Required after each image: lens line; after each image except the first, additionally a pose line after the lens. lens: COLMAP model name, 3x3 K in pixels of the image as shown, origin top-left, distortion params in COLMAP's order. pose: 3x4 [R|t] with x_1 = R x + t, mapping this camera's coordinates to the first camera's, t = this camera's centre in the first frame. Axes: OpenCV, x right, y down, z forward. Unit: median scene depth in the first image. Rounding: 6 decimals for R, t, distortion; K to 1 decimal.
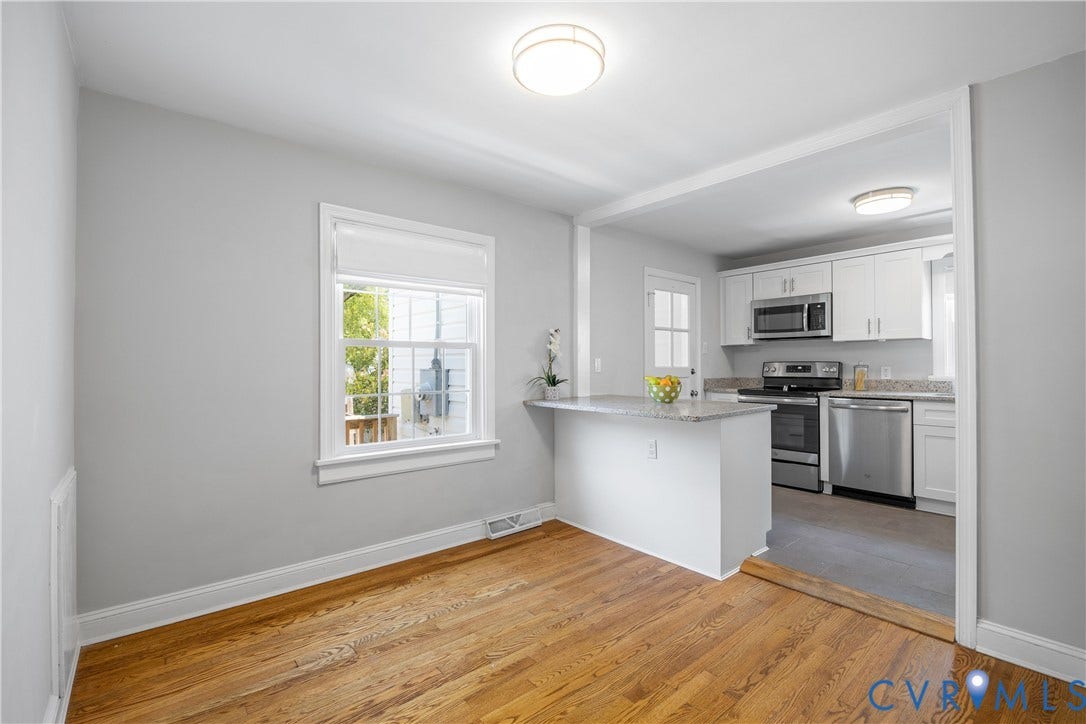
lens RADIAL K [[478.1, 0, 543.0], [0, 478.1, 362.0], [0, 0, 1]] dist [-0.003313, -0.000218]
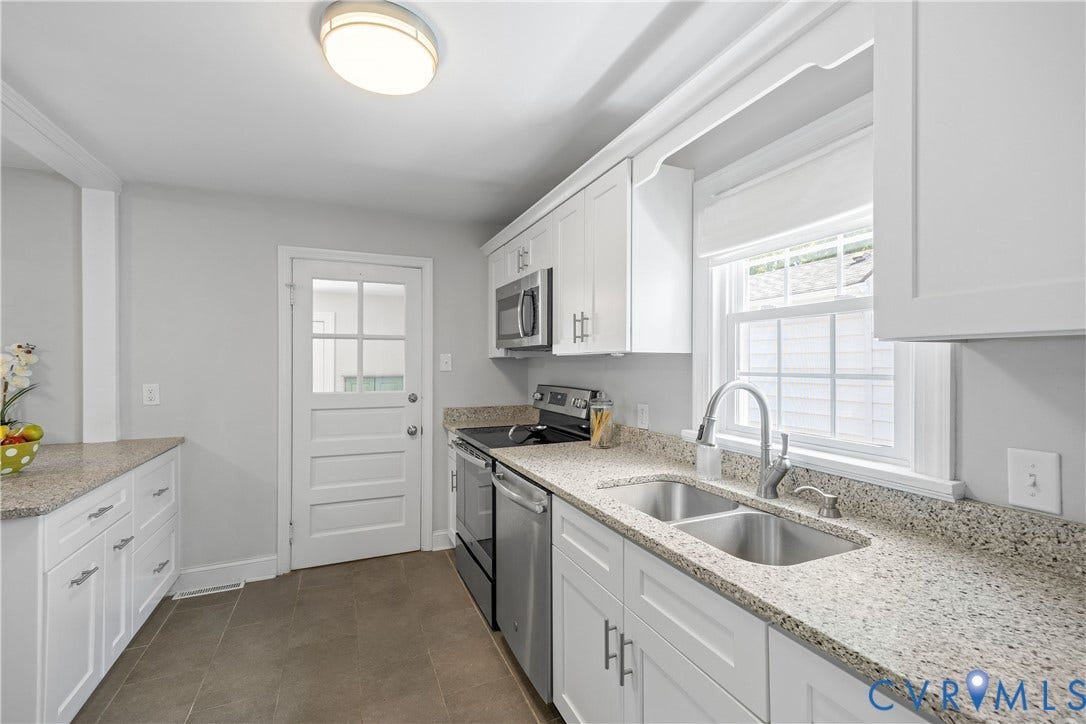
lens RADIAL K [[452.8, 0, 543.0], [0, 452.8, 362.0], [0, 0, 1]] dist [-0.005959, 0.000174]
pose [[0.960008, 0.003936, -0.279944, 0.731702], [-0.001681, 0.999964, 0.008292, -0.039321], [0.279967, -0.007490, 0.959980, 0.477474]]
